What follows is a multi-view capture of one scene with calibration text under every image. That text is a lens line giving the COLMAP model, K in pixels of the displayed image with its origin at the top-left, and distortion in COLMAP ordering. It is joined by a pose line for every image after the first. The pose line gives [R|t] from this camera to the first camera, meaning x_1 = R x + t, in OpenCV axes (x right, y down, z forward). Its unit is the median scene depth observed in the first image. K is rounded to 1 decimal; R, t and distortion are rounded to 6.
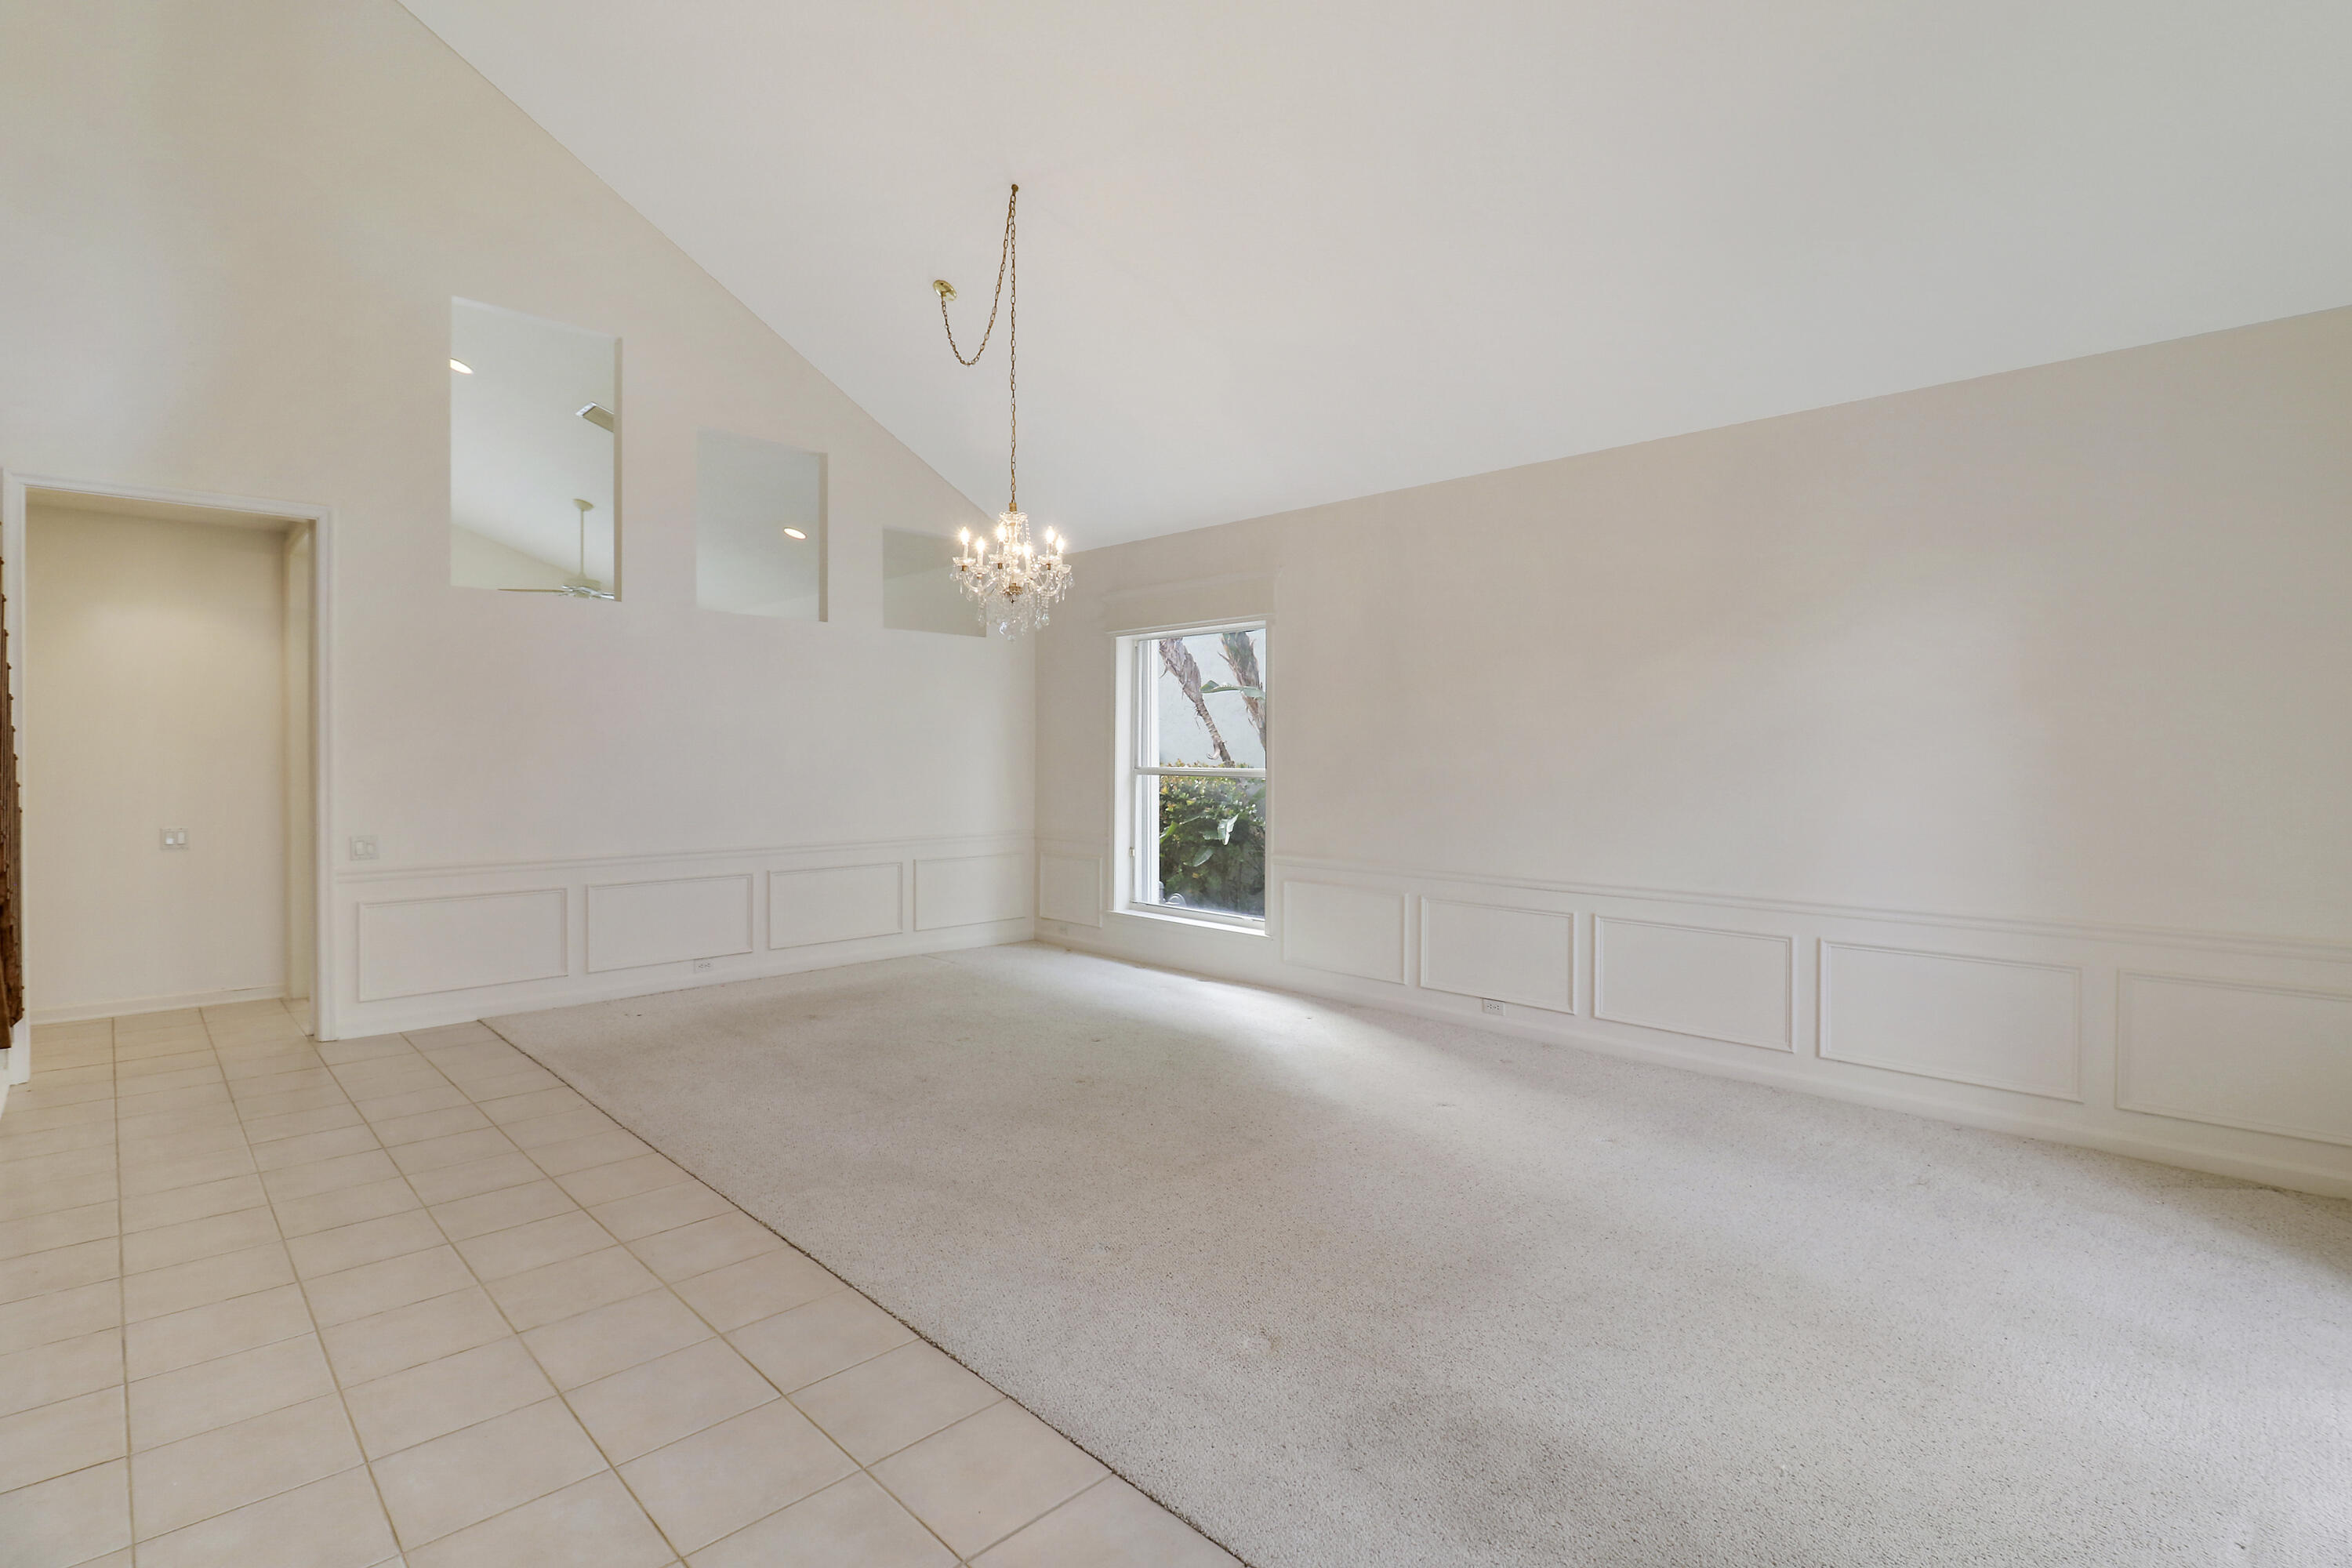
lens RADIAL K [[1123.0, 0, 1190.8], [0, 1123.0, 745.6], [0, 0, 1]] dist [0.000383, -0.015662]
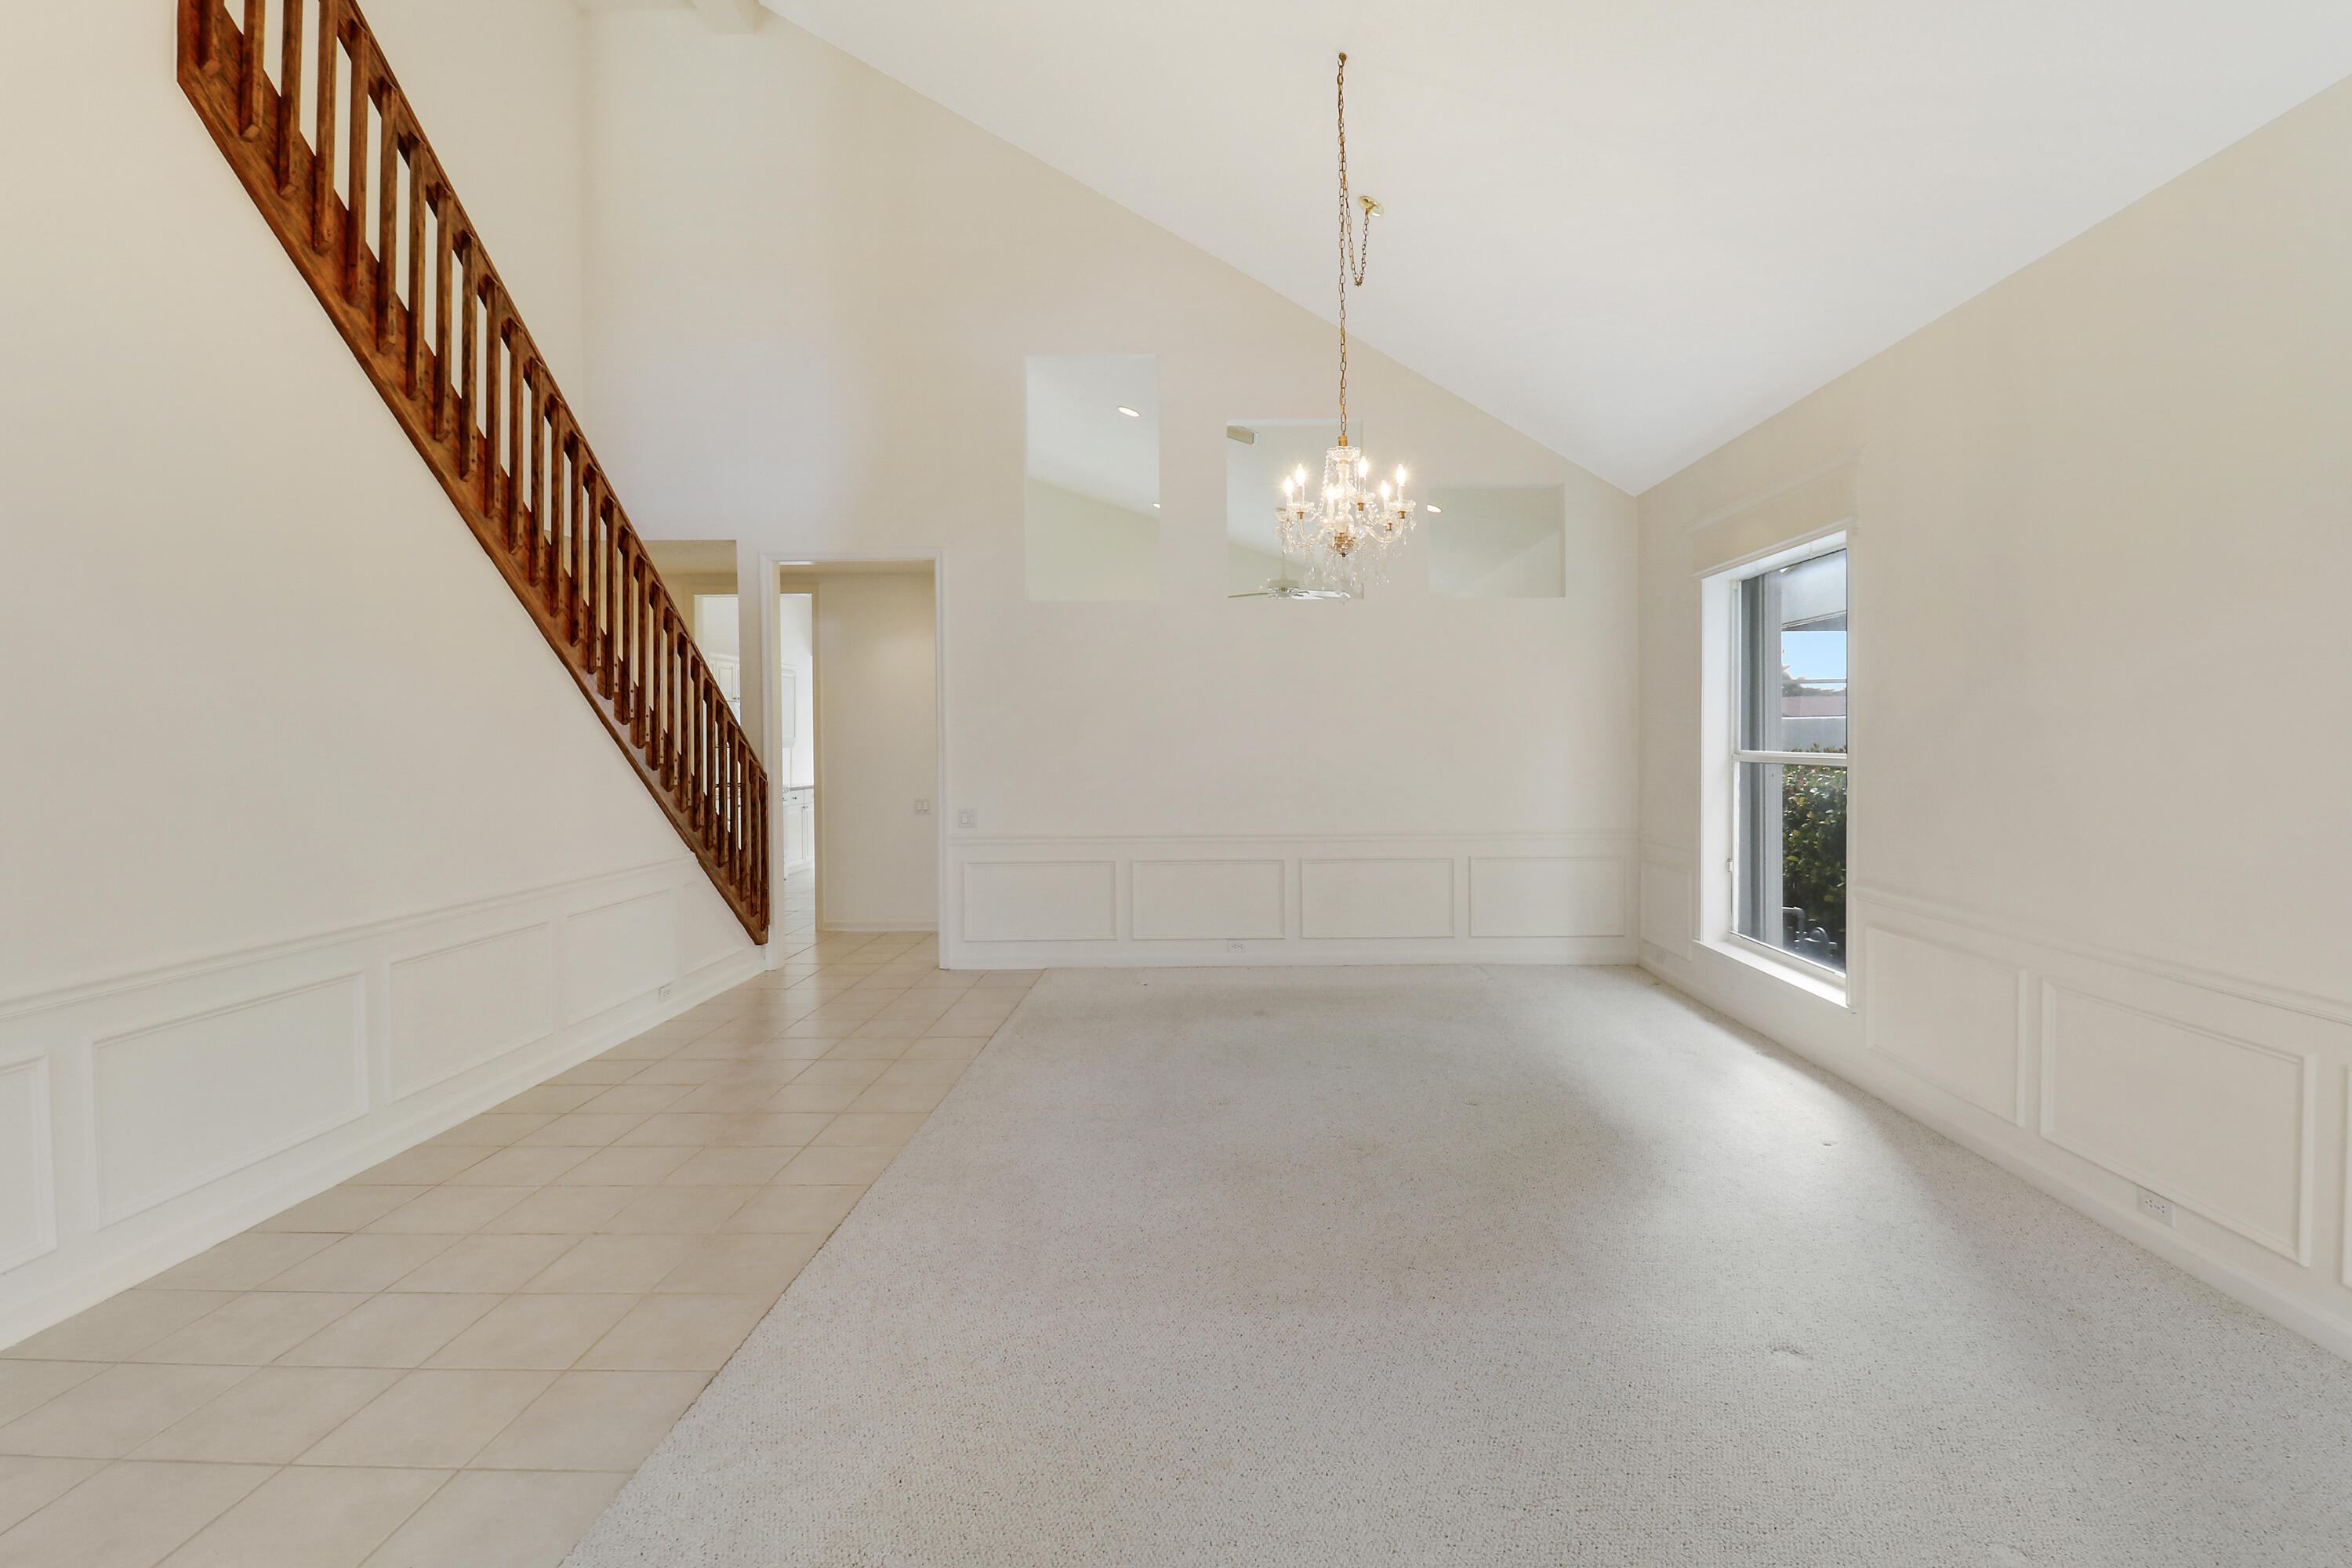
lens RADIAL K [[1123.0, 0, 1190.8], [0, 1123.0, 745.6], [0, 0, 1]] dist [0.000383, -0.015662]
pose [[0.688952, -0.004793, -0.724791, 0.315399], [0.015533, 0.999846, 0.008153, 0.003744], [0.724641, -0.016875, 0.688920, 0.293003]]
